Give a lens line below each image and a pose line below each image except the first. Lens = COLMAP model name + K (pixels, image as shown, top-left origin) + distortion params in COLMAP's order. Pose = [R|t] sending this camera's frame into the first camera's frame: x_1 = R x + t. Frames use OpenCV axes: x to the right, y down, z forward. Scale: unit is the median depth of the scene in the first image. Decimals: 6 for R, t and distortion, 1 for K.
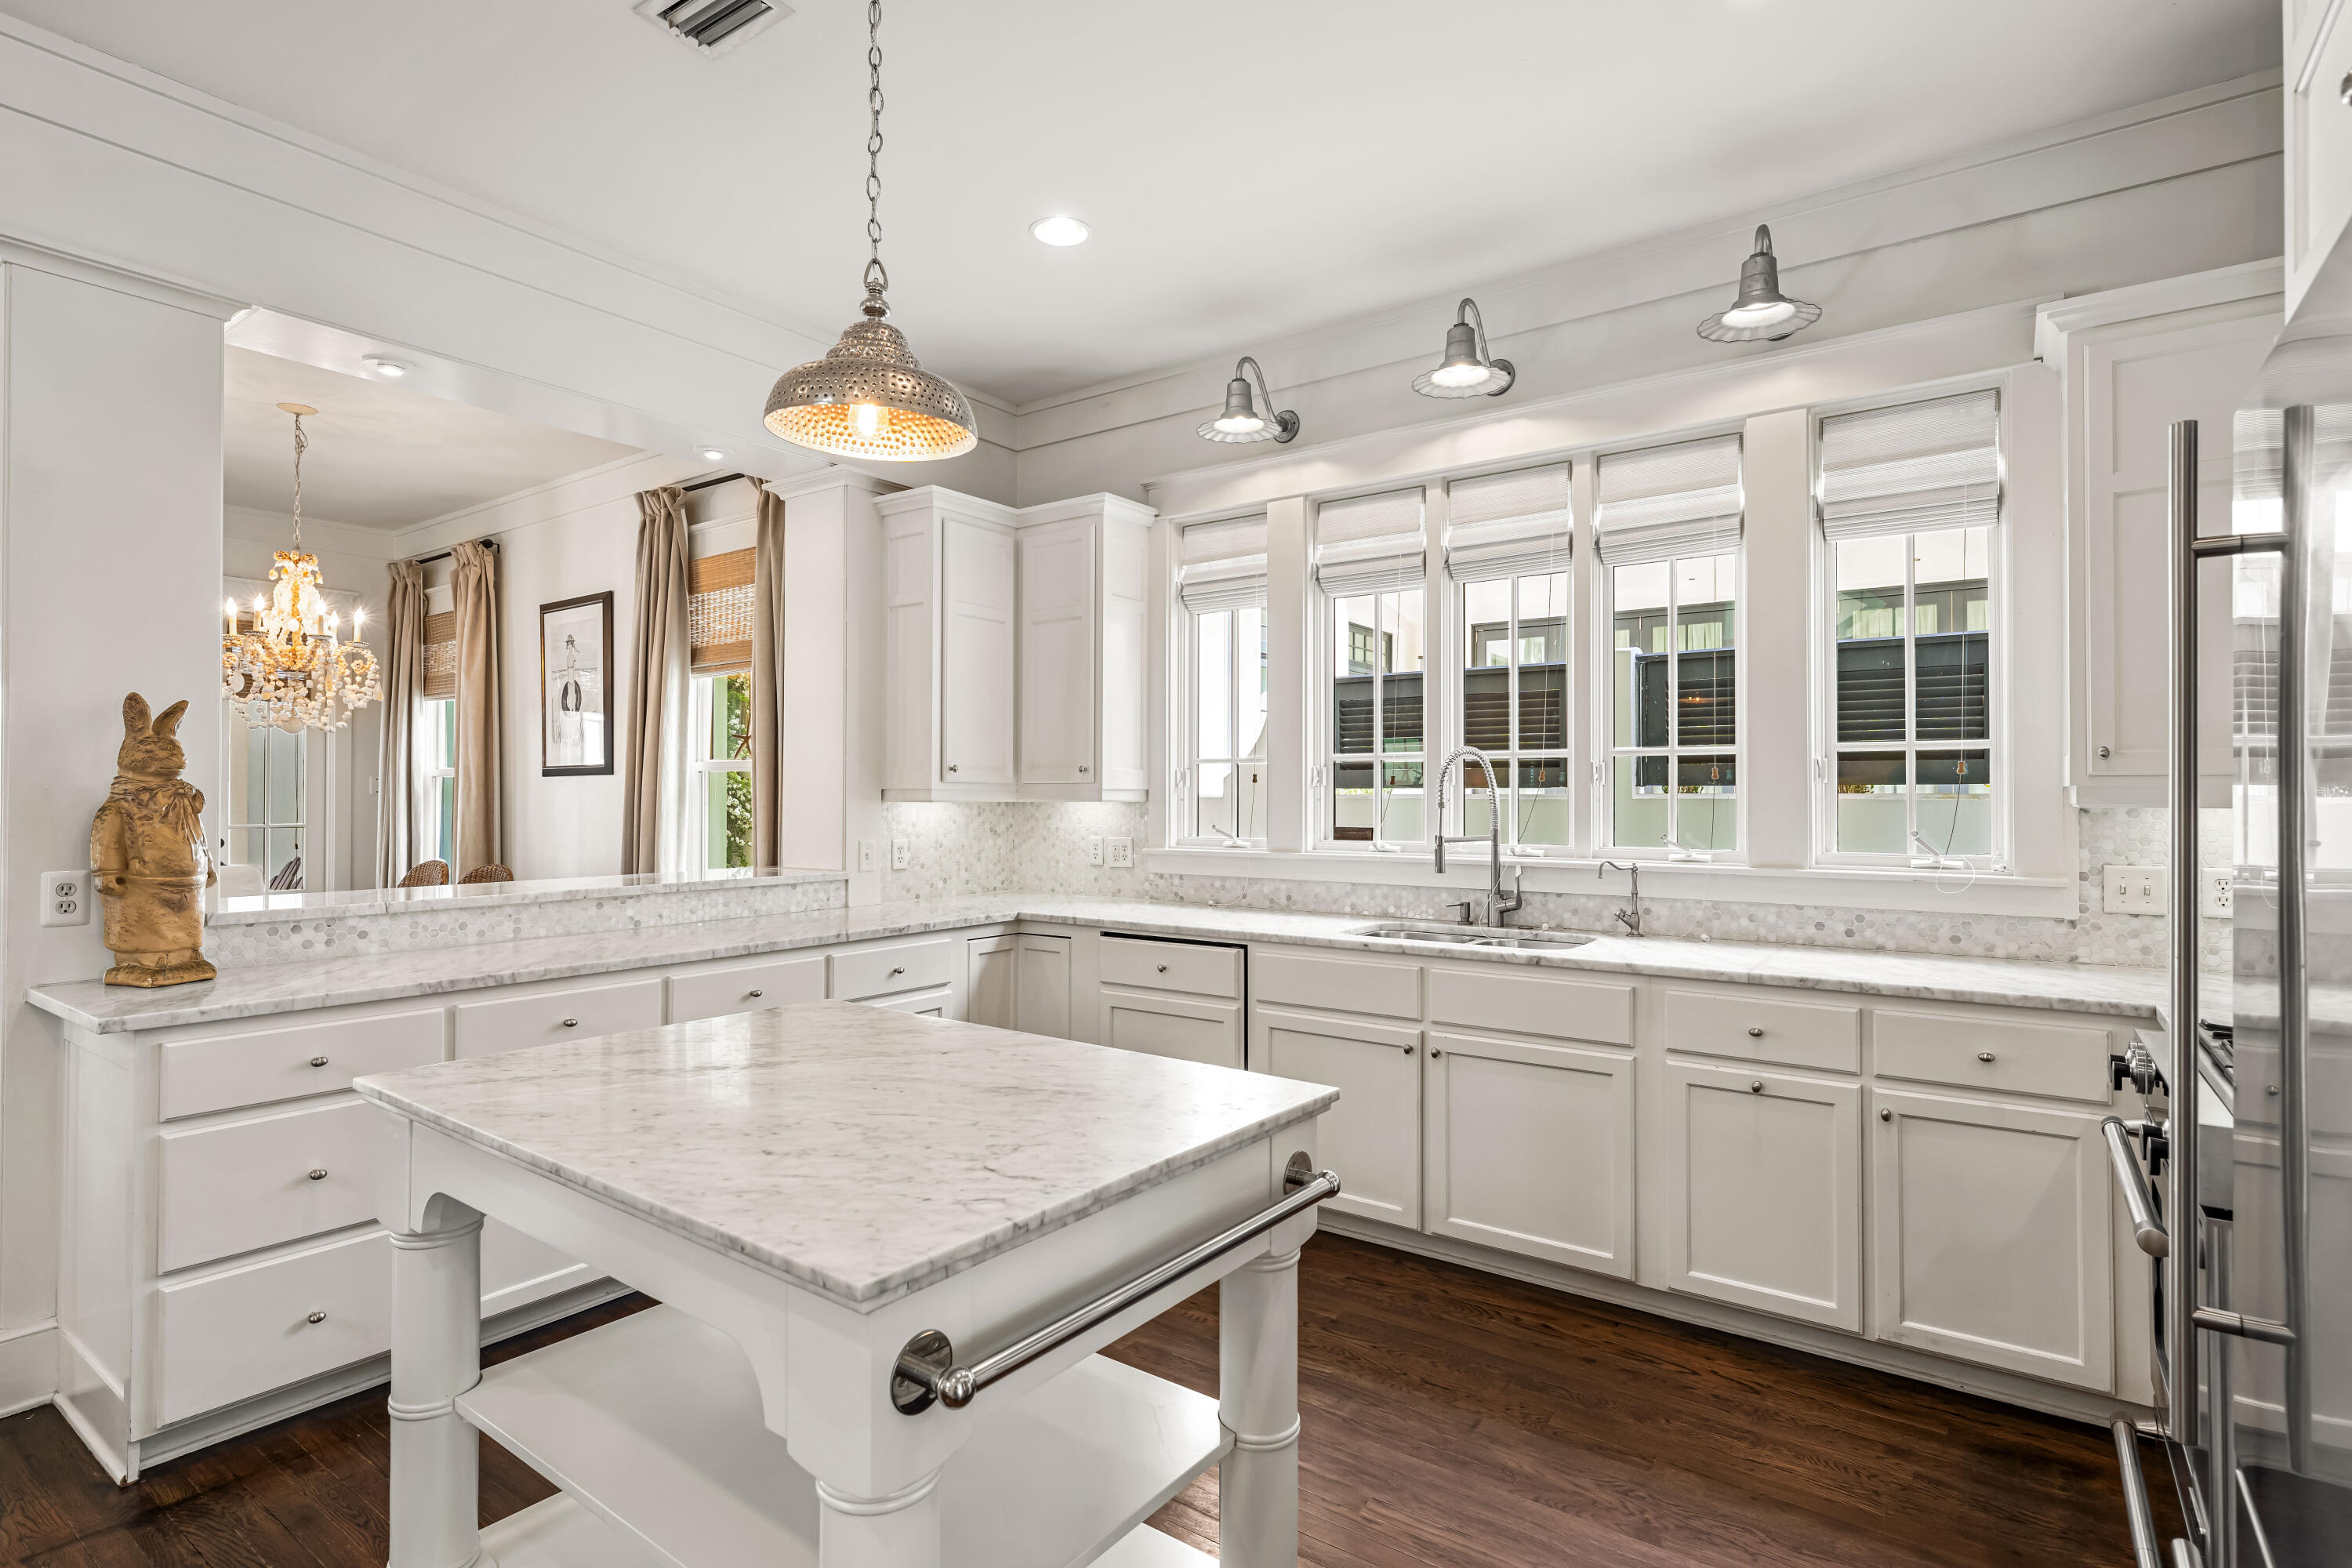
lens RADIAL K [[1173.7, 0, 1166.6], [0, 1173.7, 775.7], [0, 0, 1]] dist [-0.003190, -0.000373]
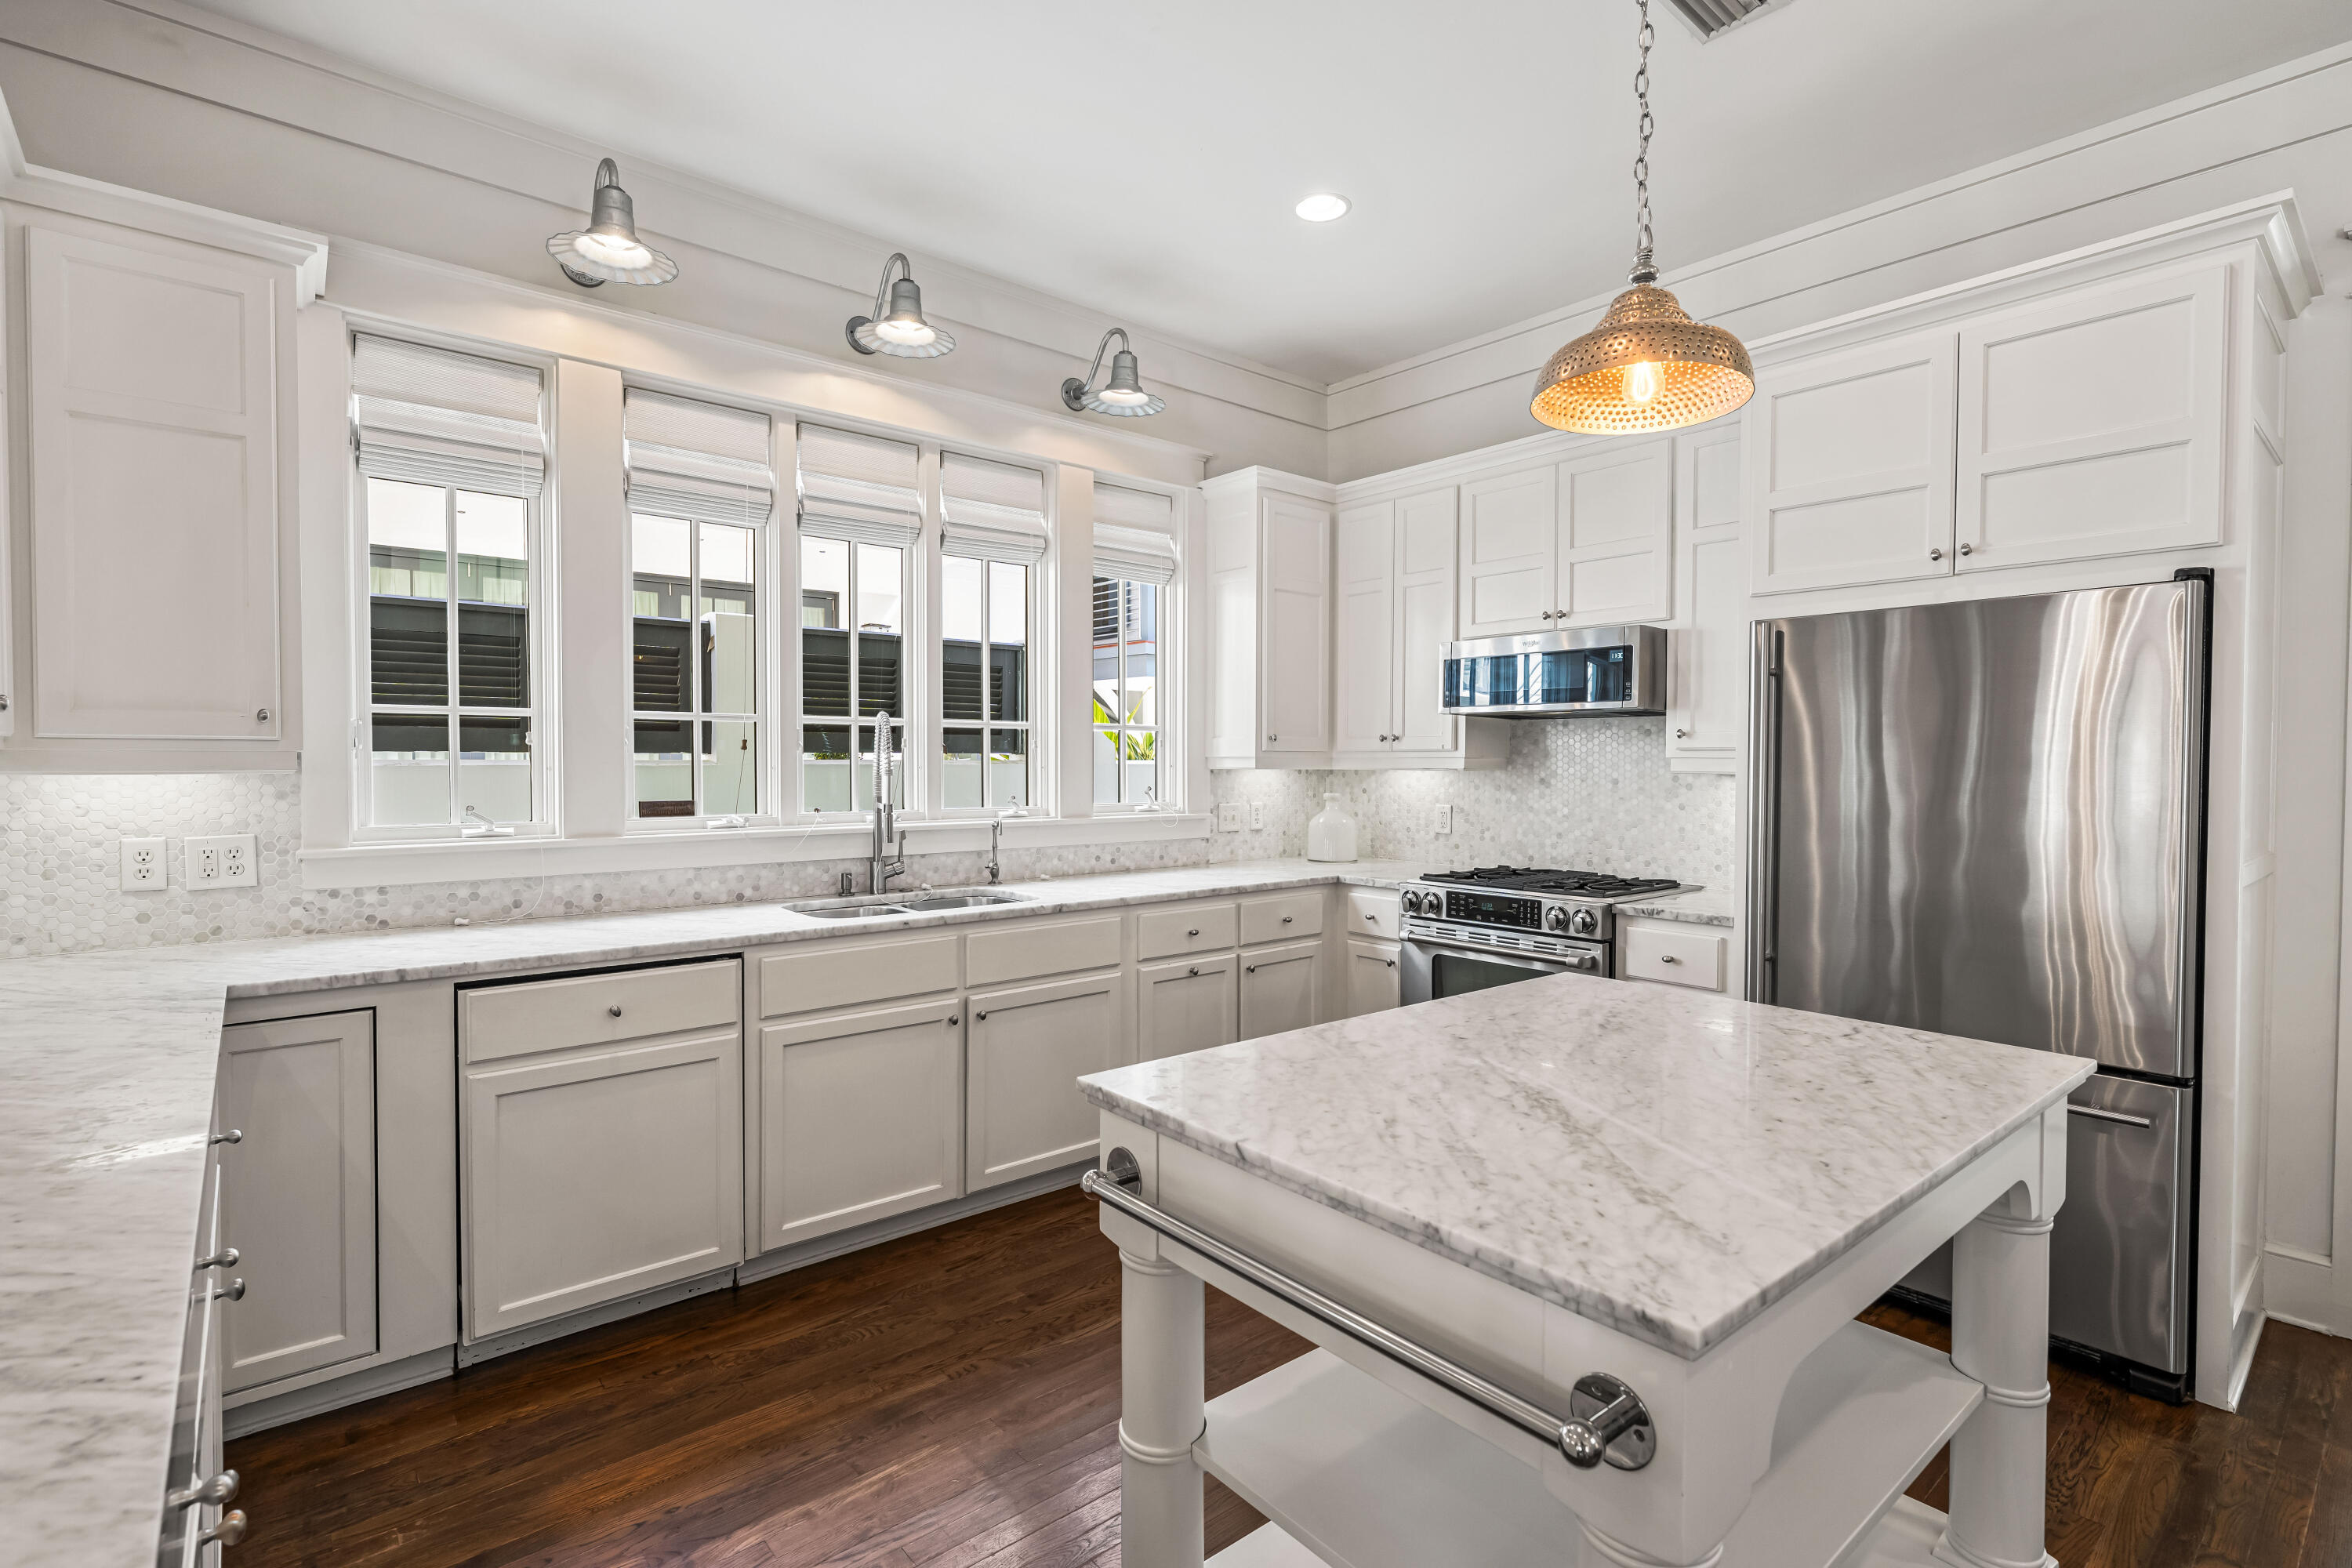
lens RADIAL K [[1118.5, 0, 1178.5], [0, 1118.5, 779.4], [0, 0, 1]] dist [0.004521, -0.000176]
pose [[0.223661, -0.017322, 0.974513, -0.602042], [-0.017617, 0.999607, 0.021812, 0.006492], [-0.974508, -0.022046, 0.223268, 0.552400]]
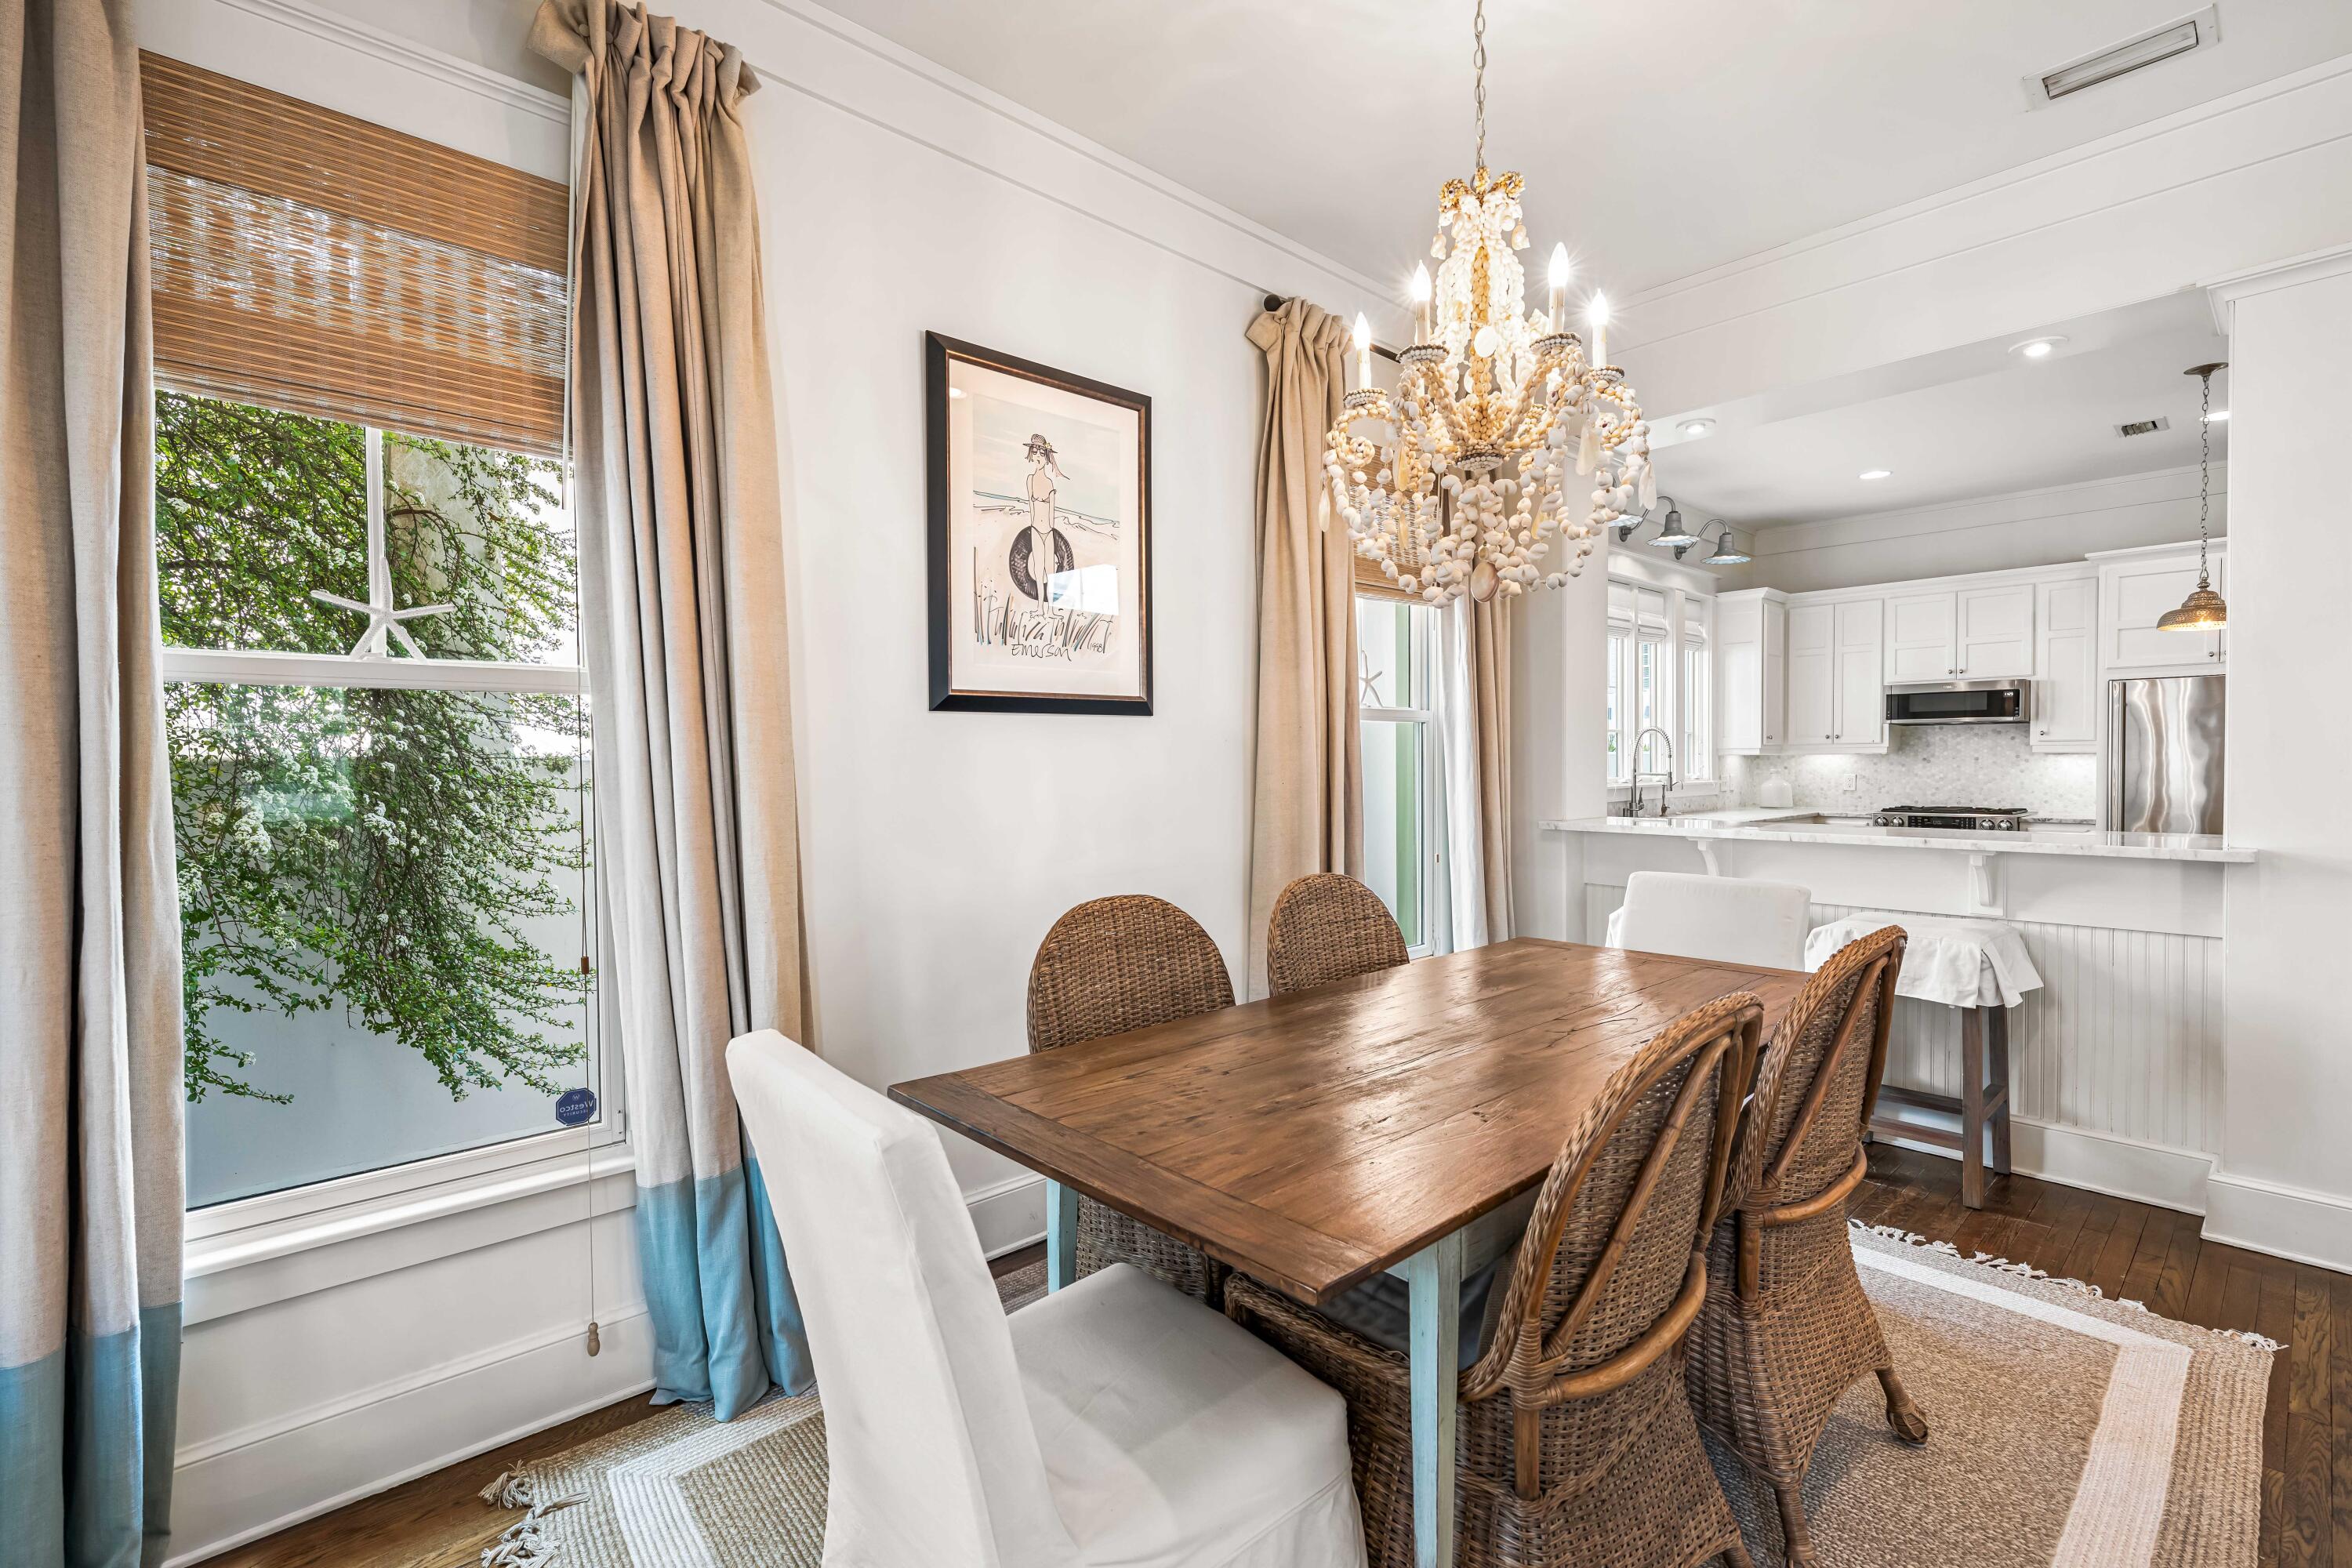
lens RADIAL K [[1024.6, 0, 1188.1], [0, 1024.6, 776.1], [0, 0, 1]] dist [0.000900, 0.000542]
pose [[0.201217, -0.017768, 0.979386, -1.563374], [-0.008575, 0.999765, 0.019899, 0.031600], [-0.979509, -0.012402, 0.201017, 1.411144]]
